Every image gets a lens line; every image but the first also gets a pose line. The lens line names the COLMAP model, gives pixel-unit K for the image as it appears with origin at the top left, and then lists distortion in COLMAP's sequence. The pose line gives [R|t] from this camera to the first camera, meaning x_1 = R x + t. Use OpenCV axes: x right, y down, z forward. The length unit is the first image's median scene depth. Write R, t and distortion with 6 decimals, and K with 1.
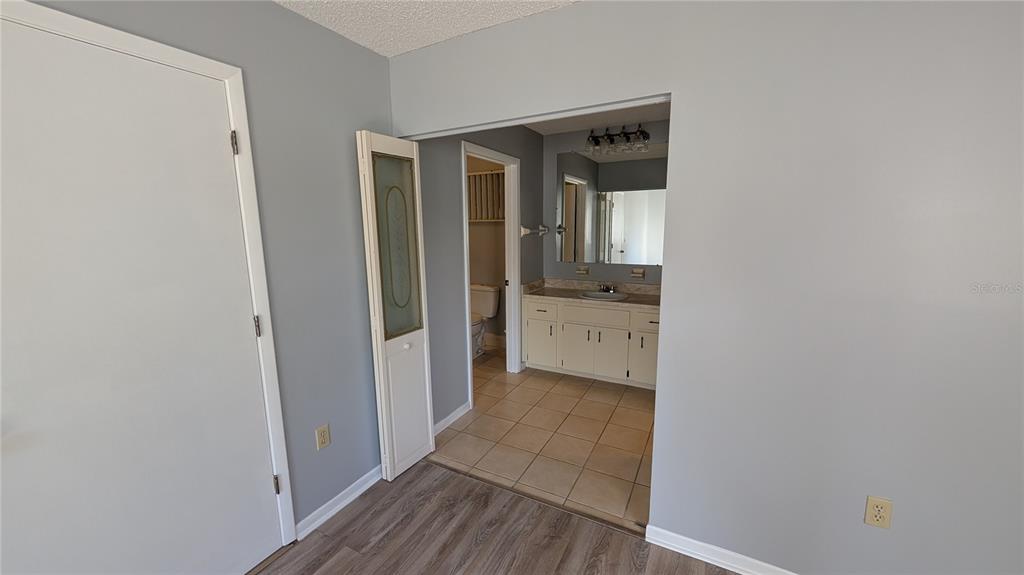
lens RADIAL K [[386.0, 0, 512.0], [0, 386.0, 287.5], [0, 0, 1]] dist [0.000098, 0.000000]
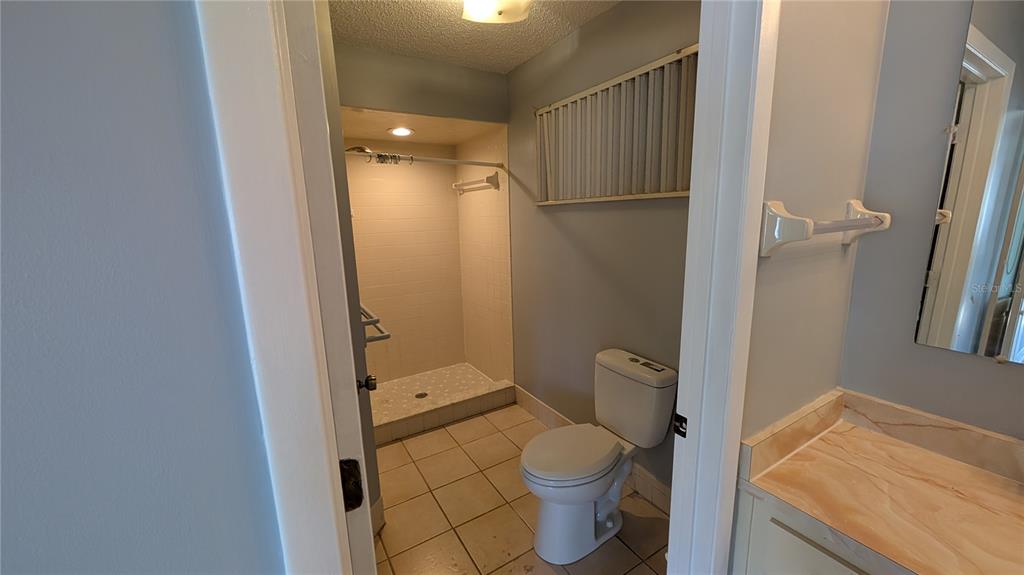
lens RADIAL K [[386.0, 0, 512.0], [0, 386.0, 287.5], [0, 0, 1]] dist [0.000098, 0.000000]
pose [[0.855855, 0.090757, -0.509190, 0.015171], [-0.071428, 0.995791, 0.057429, -0.113619], [0.512259, -0.012781, 0.858736, 0.686134]]
